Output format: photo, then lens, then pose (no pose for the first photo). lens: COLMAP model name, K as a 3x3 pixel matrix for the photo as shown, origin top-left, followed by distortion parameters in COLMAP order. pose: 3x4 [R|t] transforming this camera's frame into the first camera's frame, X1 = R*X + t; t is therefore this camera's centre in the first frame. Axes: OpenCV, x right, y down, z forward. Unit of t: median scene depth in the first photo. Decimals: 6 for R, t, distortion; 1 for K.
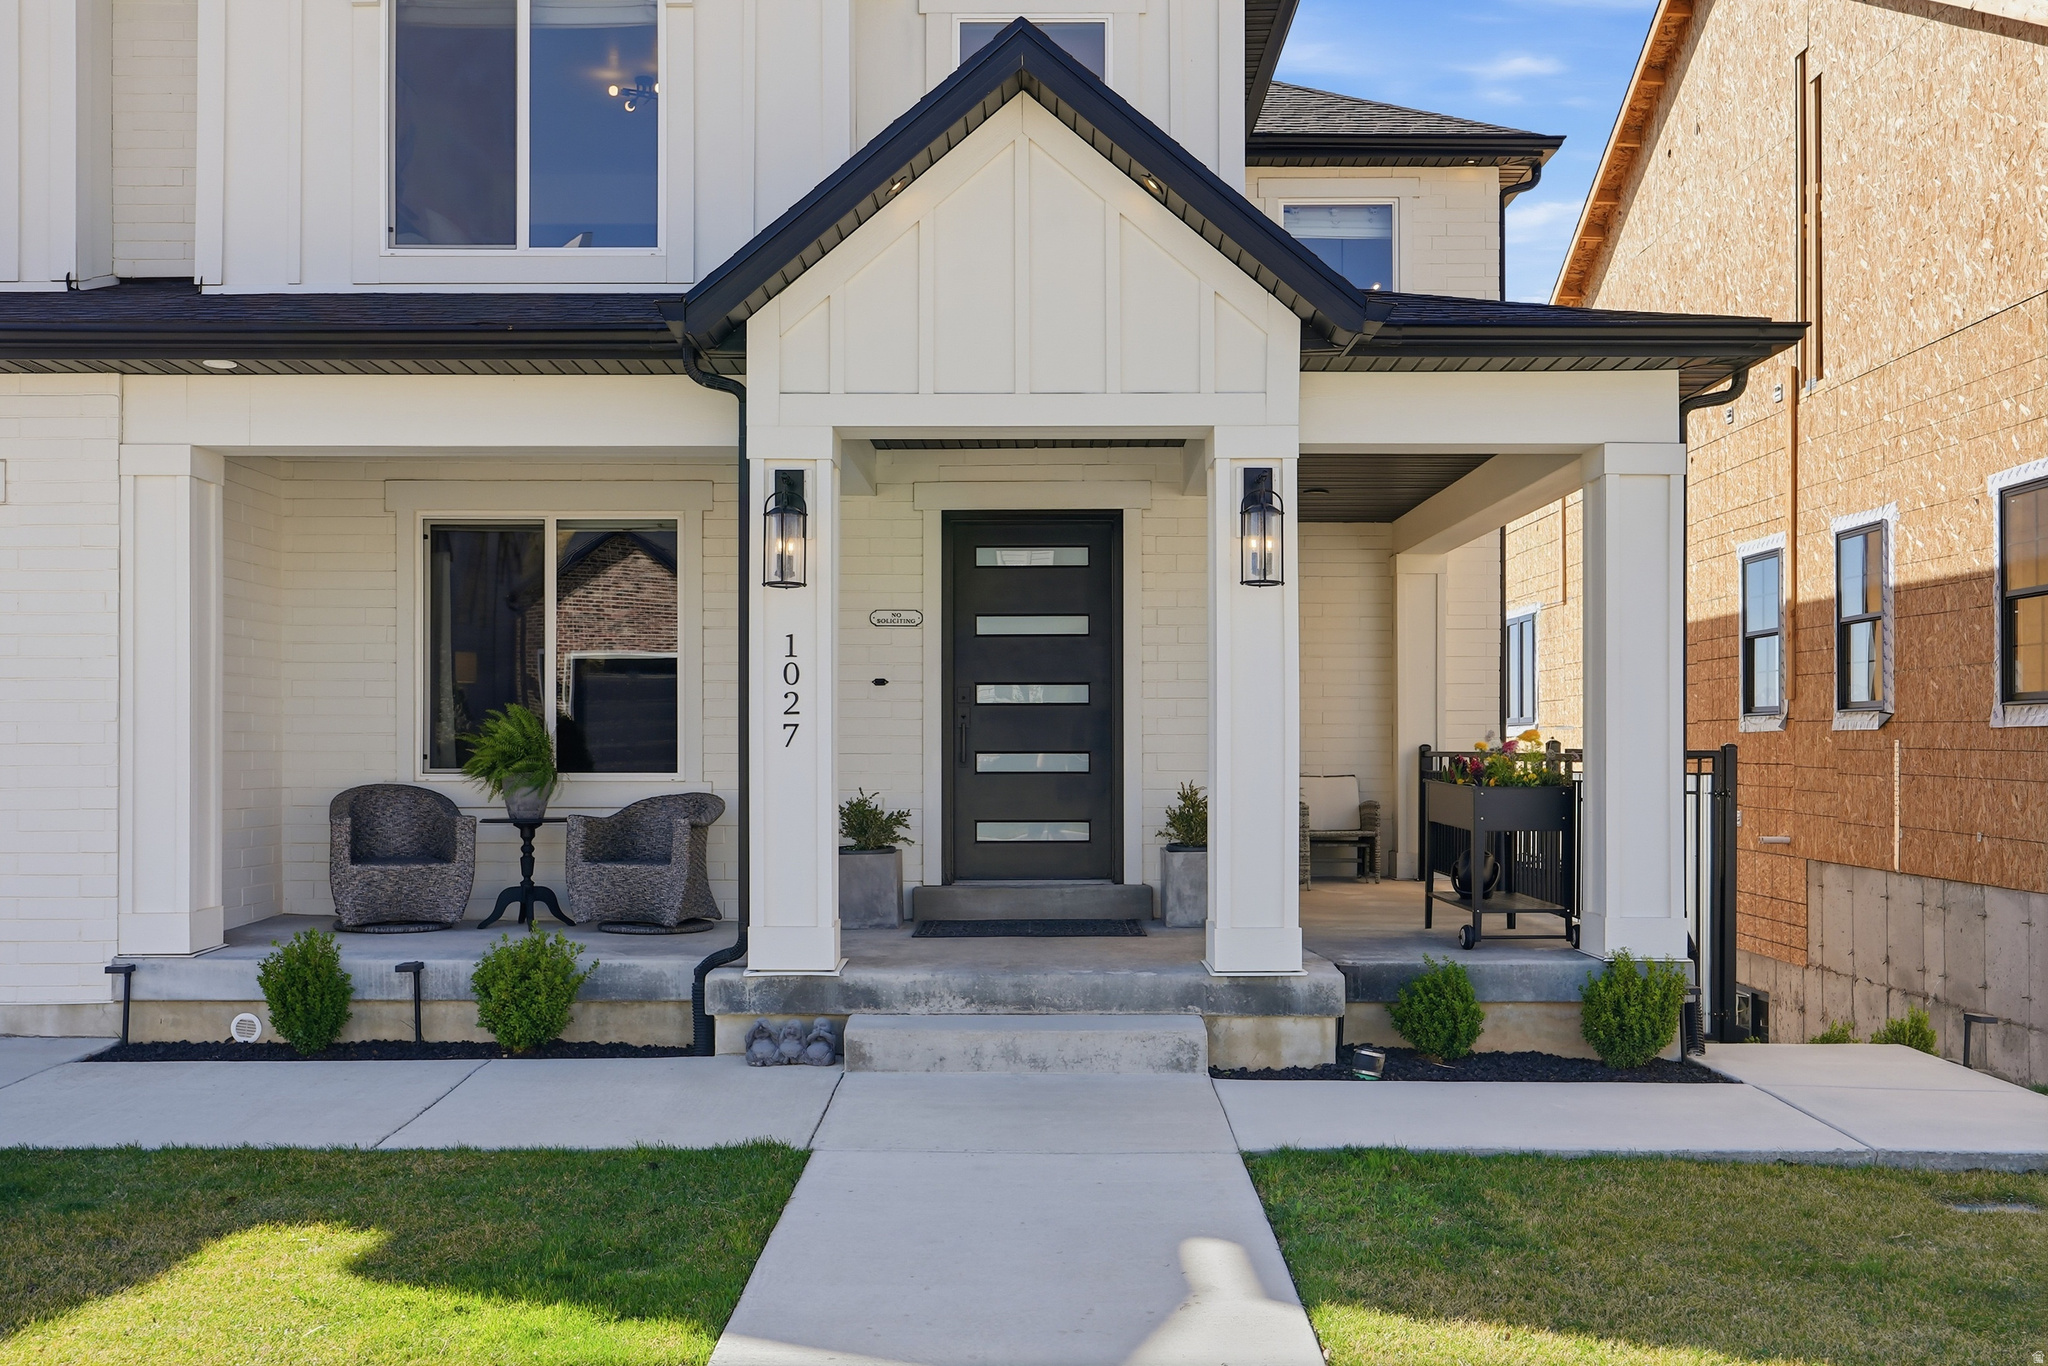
lens RADIAL K [[1881.5, 0, 1032.7], [0, 1881.5, 729.0], [0, 0, 1]] dist [0.004445, 0.000000]
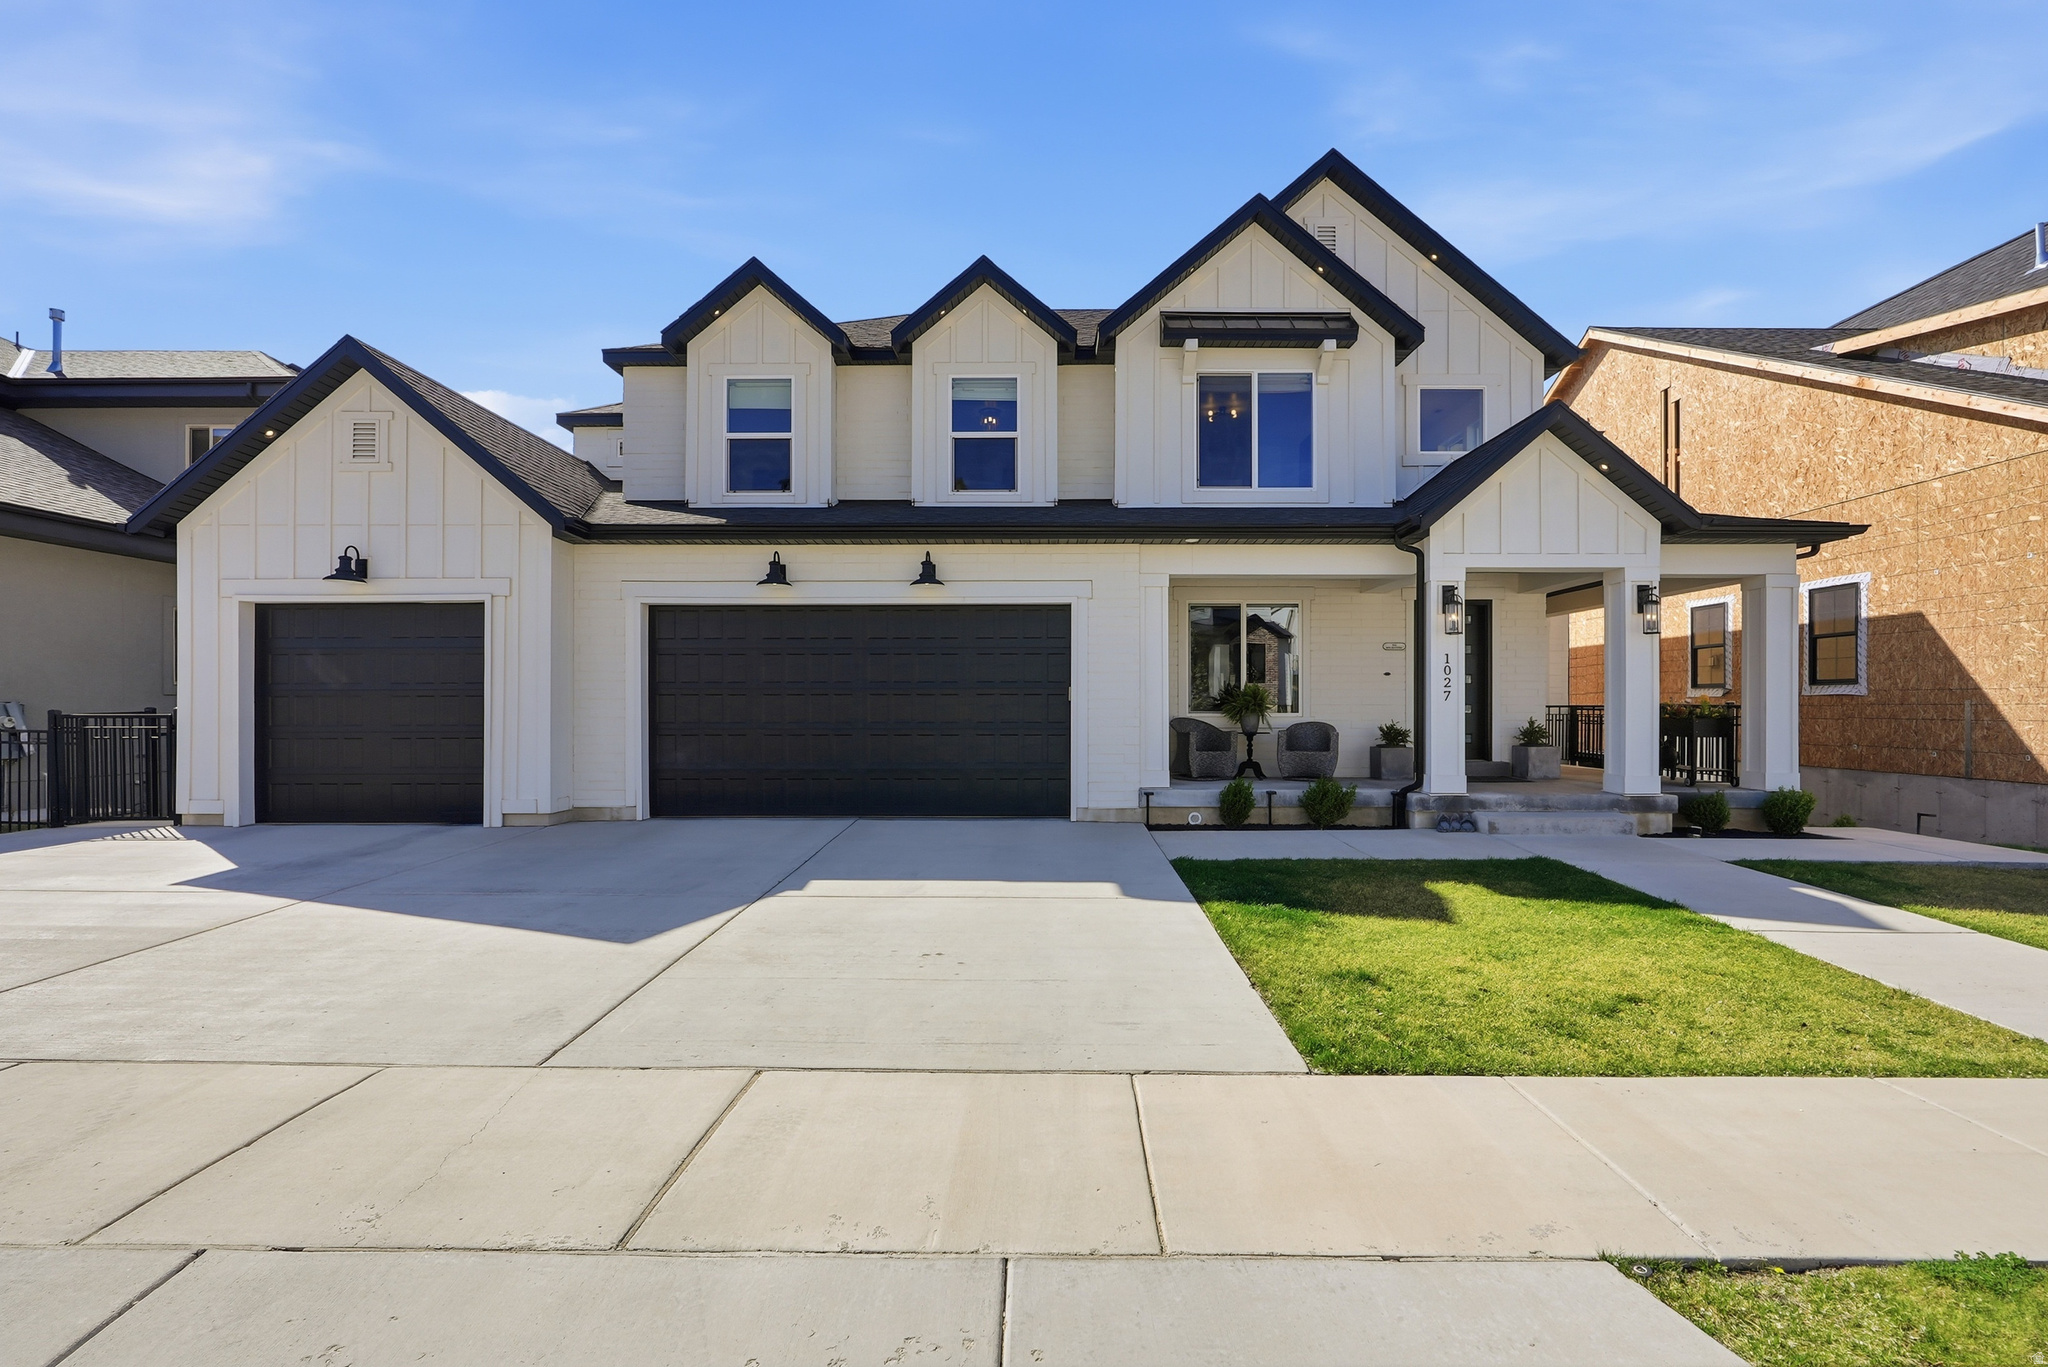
lens RADIAL K [[939.5, 0, 1036.5], [0, 939.5, 711.5], [0, 0, 1]] dist [-0.007290, 0.000383]
pose [[0.999996, 0.001165, -0.002415, -0.619679], [-0.001132, 0.999903, 0.013916, 0.006916], [0.002431, -0.013913, 0.999900, -0.191420]]
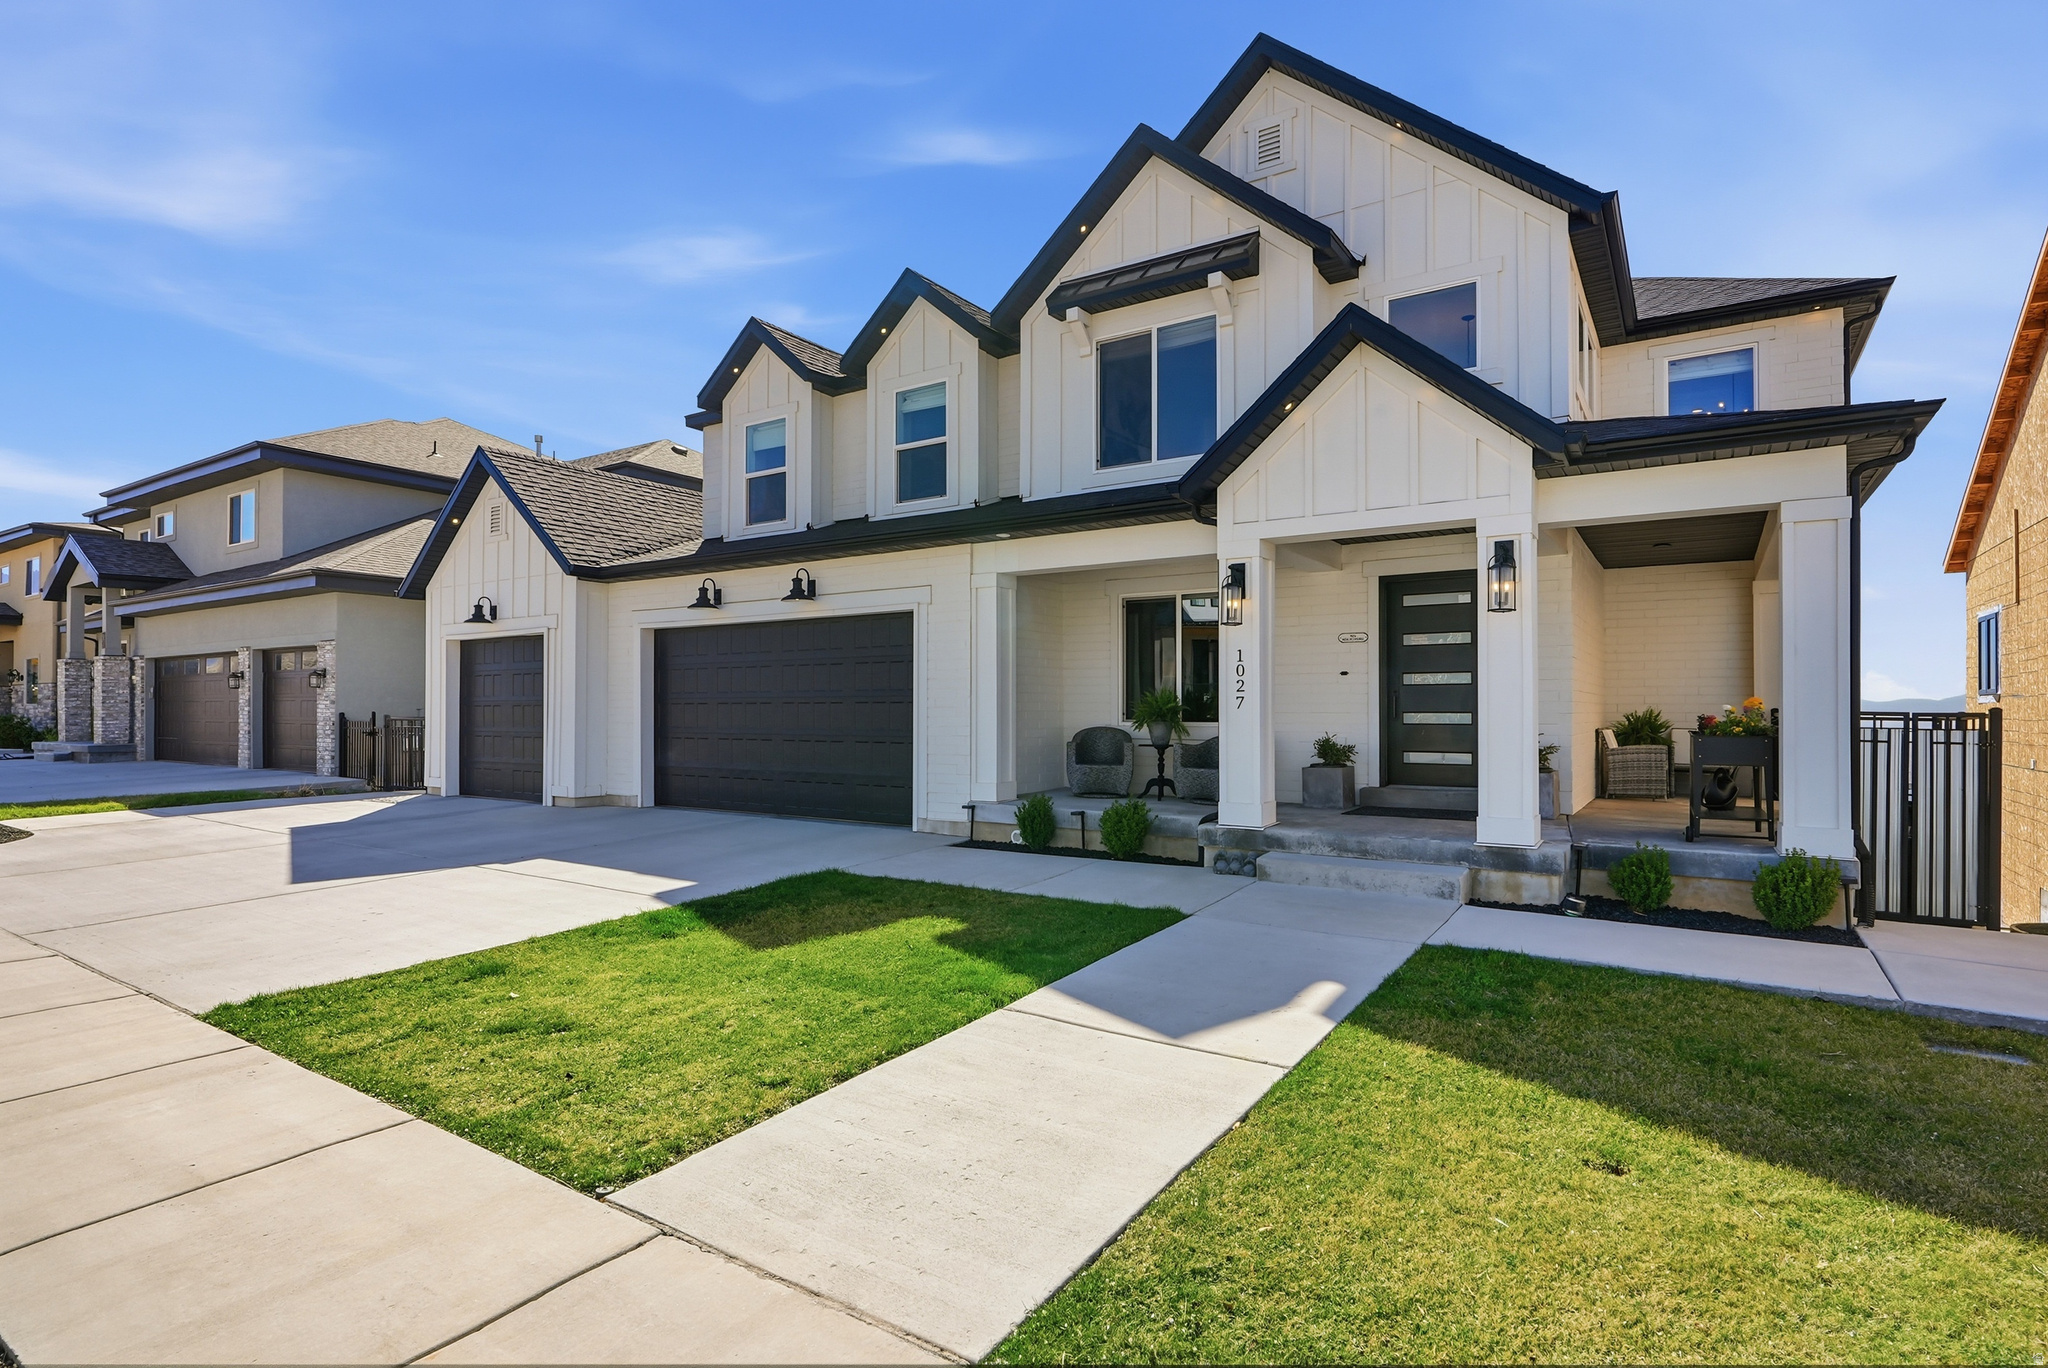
lens RADIAL K [[1026.3, 0, 1029.0], [0, 1026.3, 696.6], [0, 0, 1]] dist [0.000356, 0.000794]
pose [[0.834151, -0.005882, -0.551505, 0.255284], [0.005733, 0.999982, -0.001994, -0.002262], [0.551507, -0.001498, 0.834169, 0.010553]]
